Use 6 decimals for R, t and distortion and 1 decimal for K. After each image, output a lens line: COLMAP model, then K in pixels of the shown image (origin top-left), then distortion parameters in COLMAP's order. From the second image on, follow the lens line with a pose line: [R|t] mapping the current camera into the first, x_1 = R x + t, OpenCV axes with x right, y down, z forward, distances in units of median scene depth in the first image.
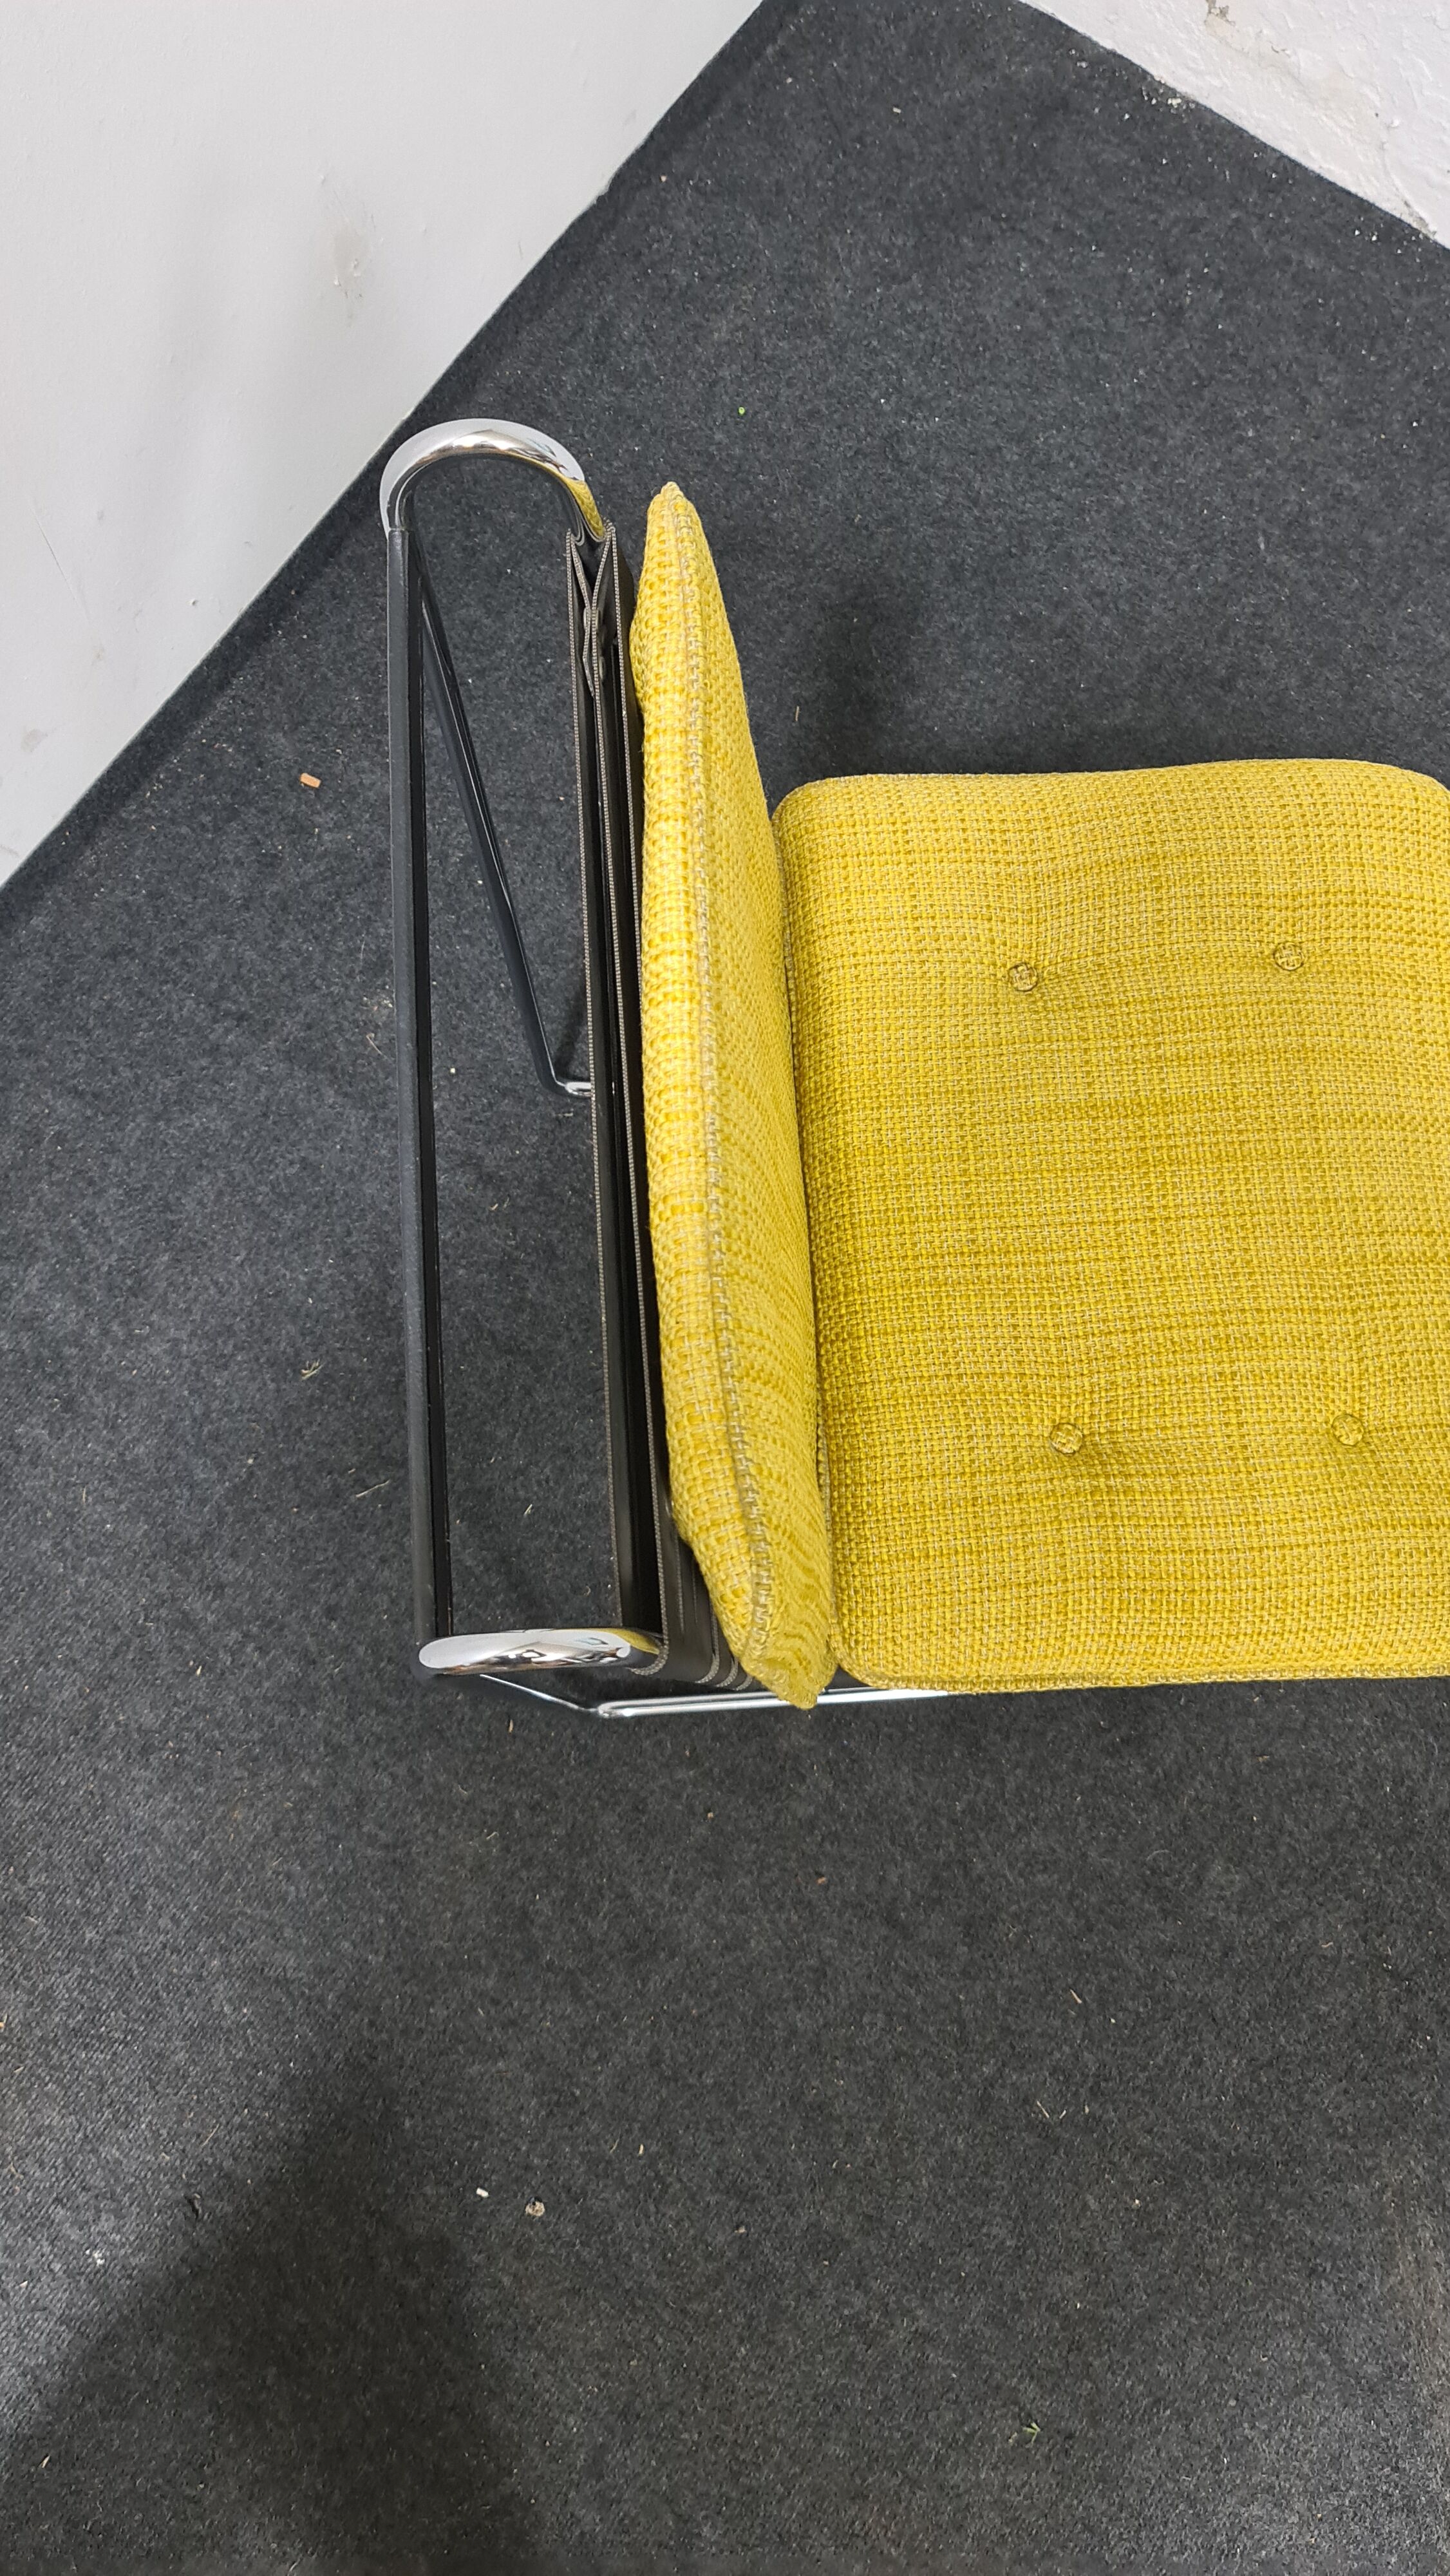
lens RADIAL K [[1880.0, 0, 705.7], [0, 1880.0, 1302.9], [0, 0, 1]] dist [0.083165, -0.067248]
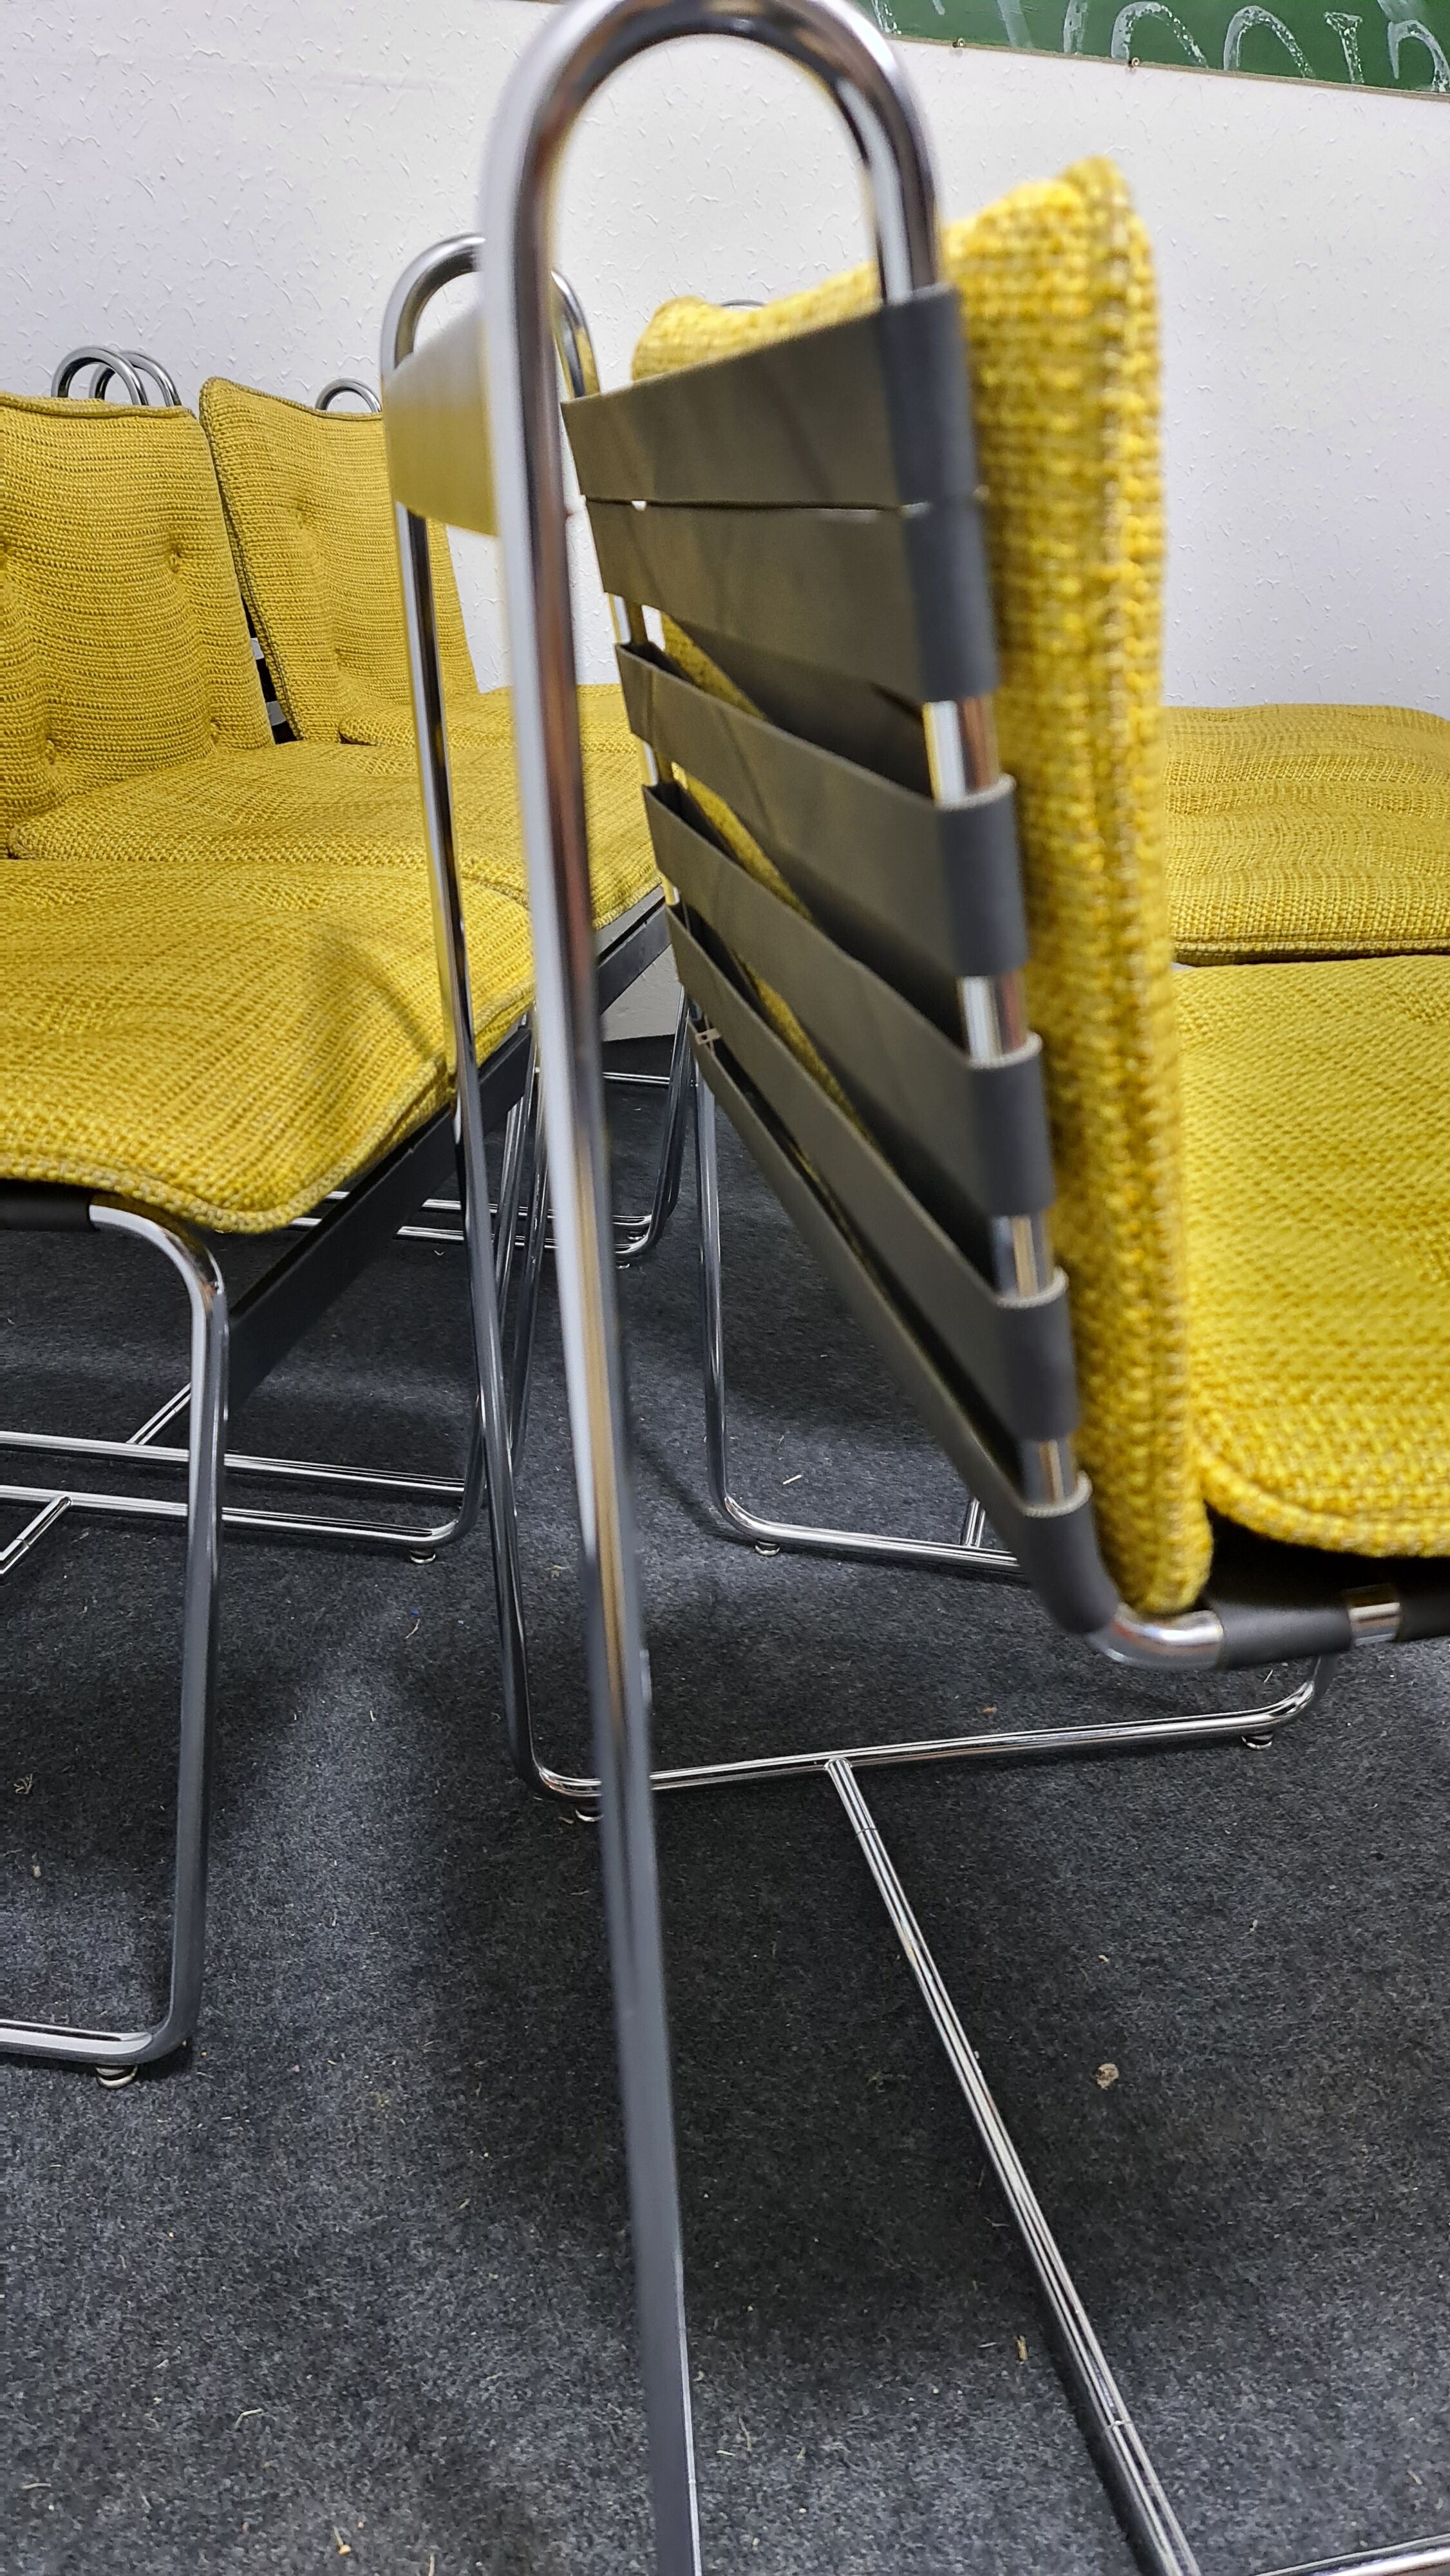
lens RADIAL K [[1880.0, 0, 715.2], [0, 1880.0, 1290.5], [0, 0, 1]] dist [0.083165, -0.067248]
pose [[0.596557, -0.339321, 0.727311, -0.561719], [0.782088, 0.449213, -0.431910, 0.517378], [-0.180161, 0.826480, 0.533360, 0.410328]]
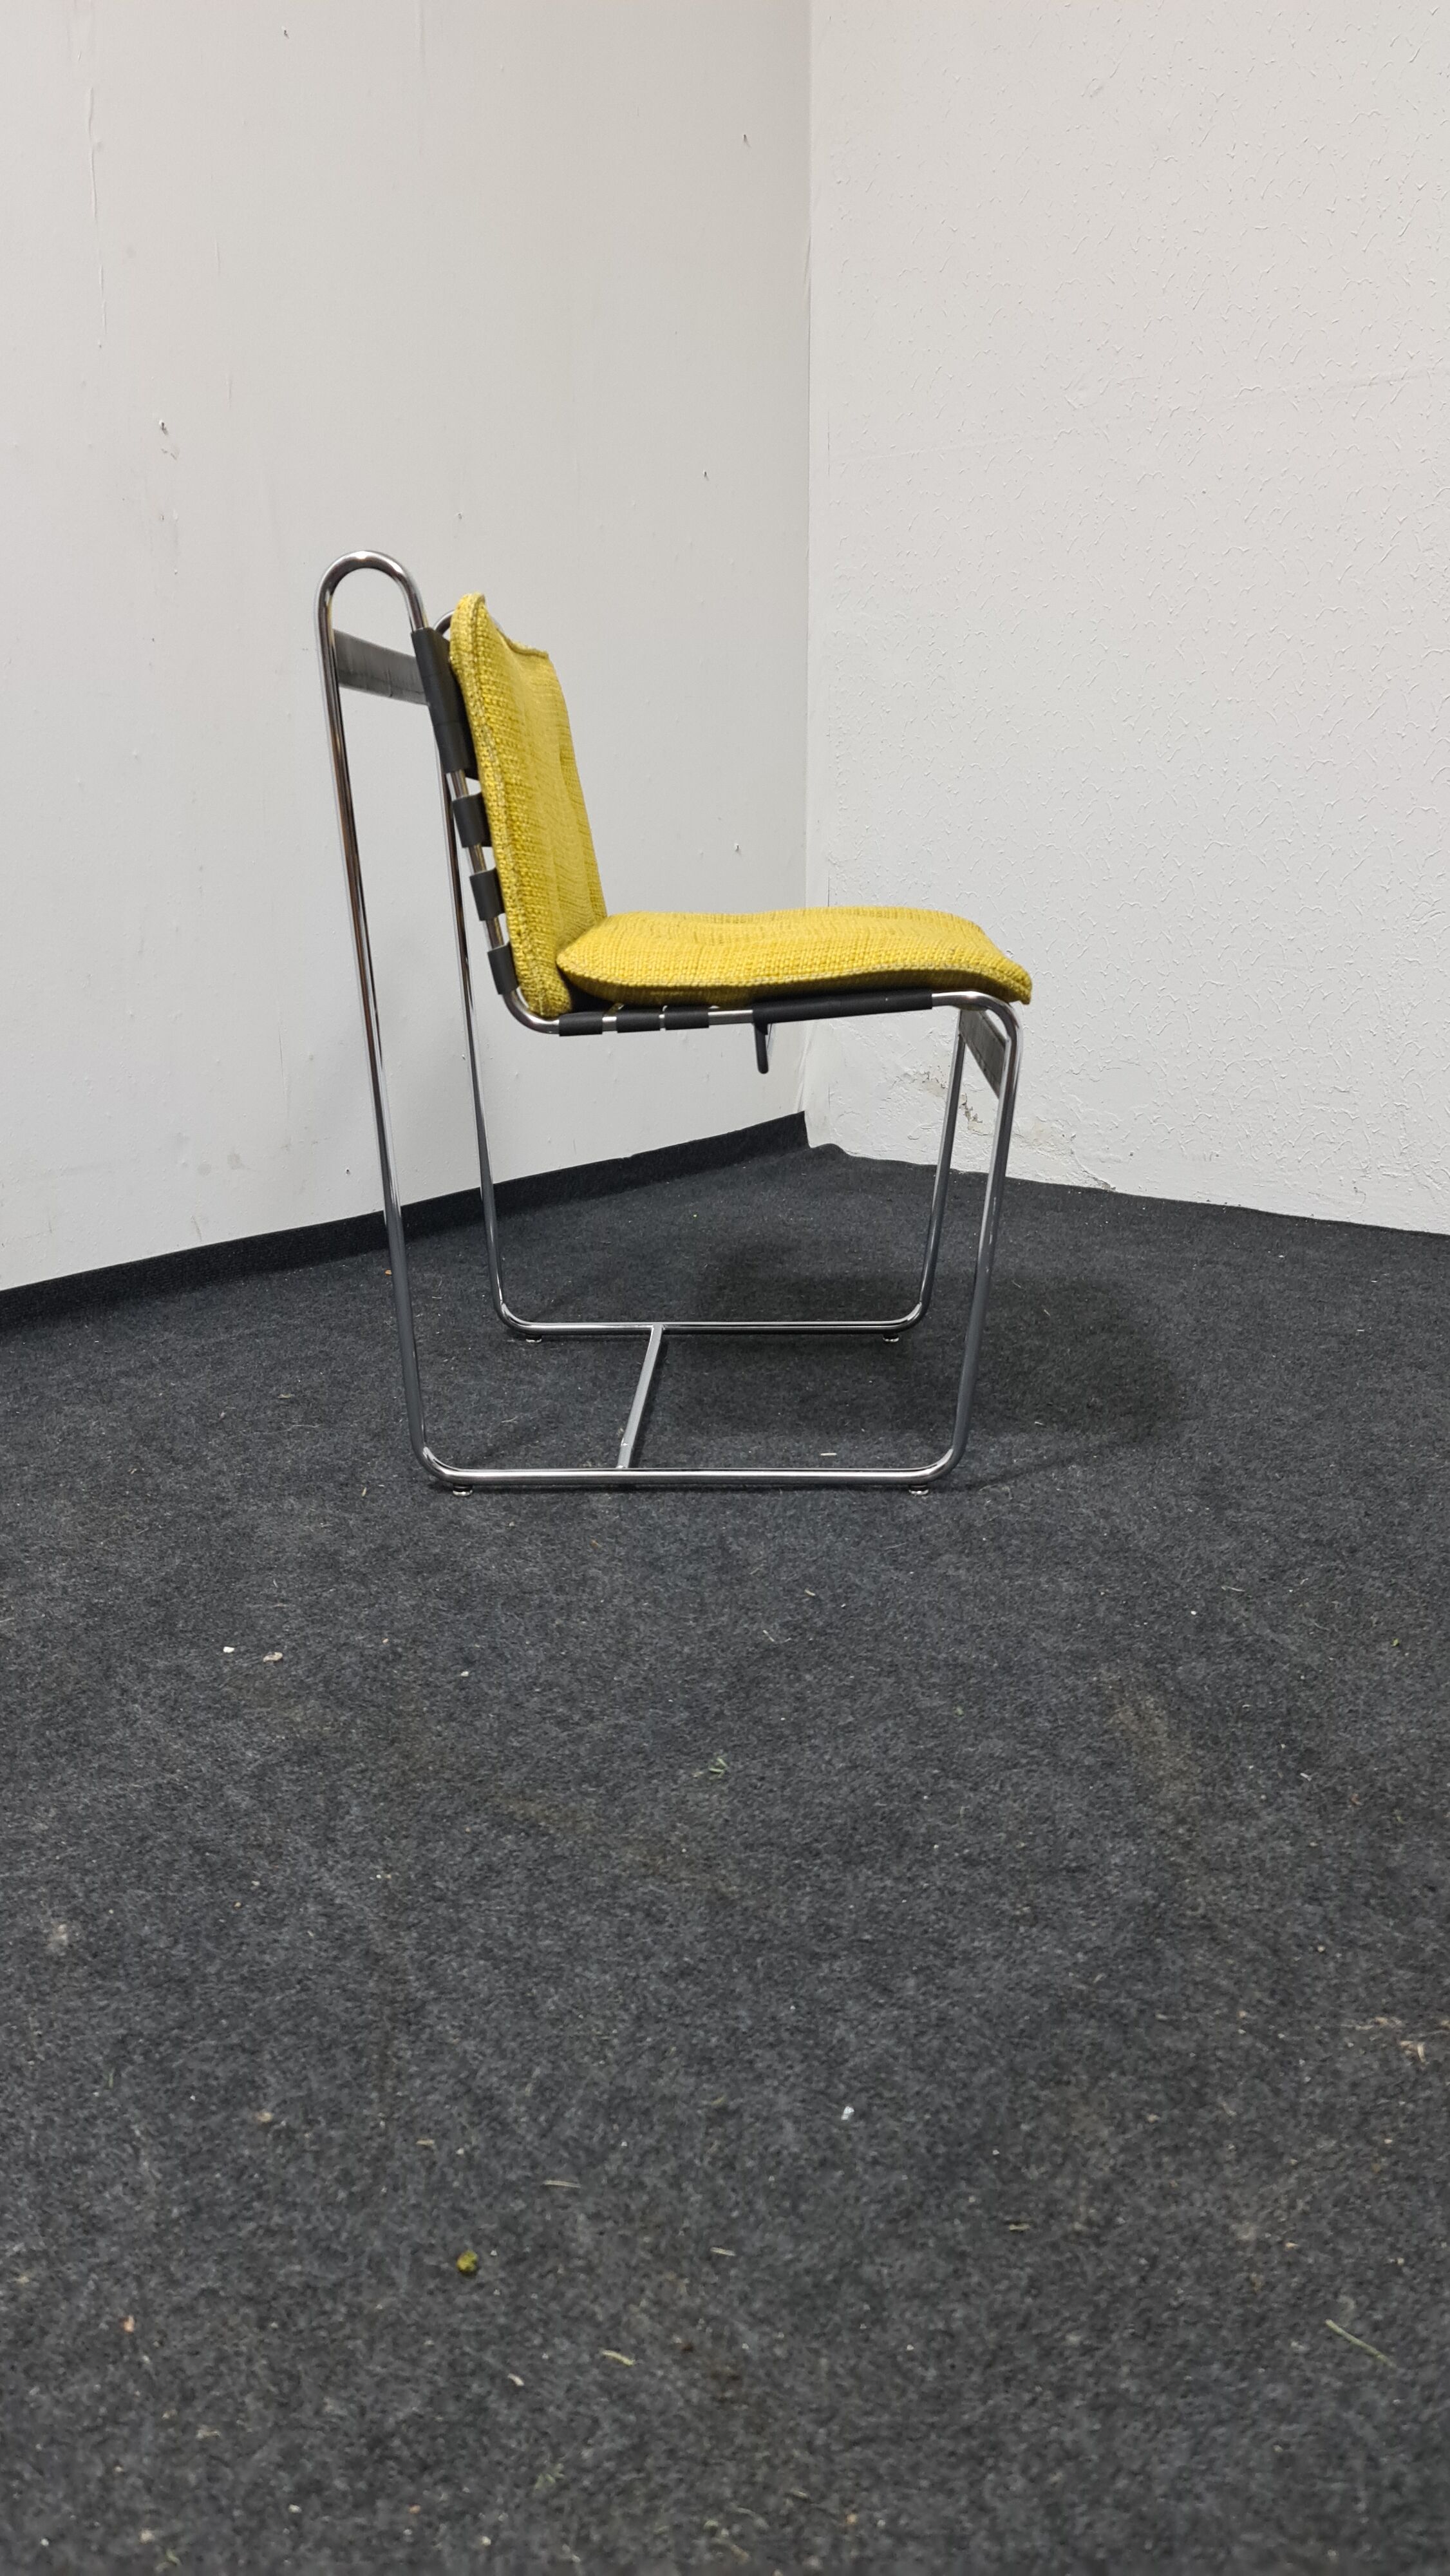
lens RADIAL K [[1880.0, 0, 708.6], [0, 1880.0, 1294.9], [0, 0, 1]] dist [0.083165, -0.067248]
pose [[0.993306, -0.022137, -0.113376, 0.263158], [-0.089255, 0.475975, -0.874918, 1.232973], [0.073332, 0.879180, 0.470813, 0.340415]]
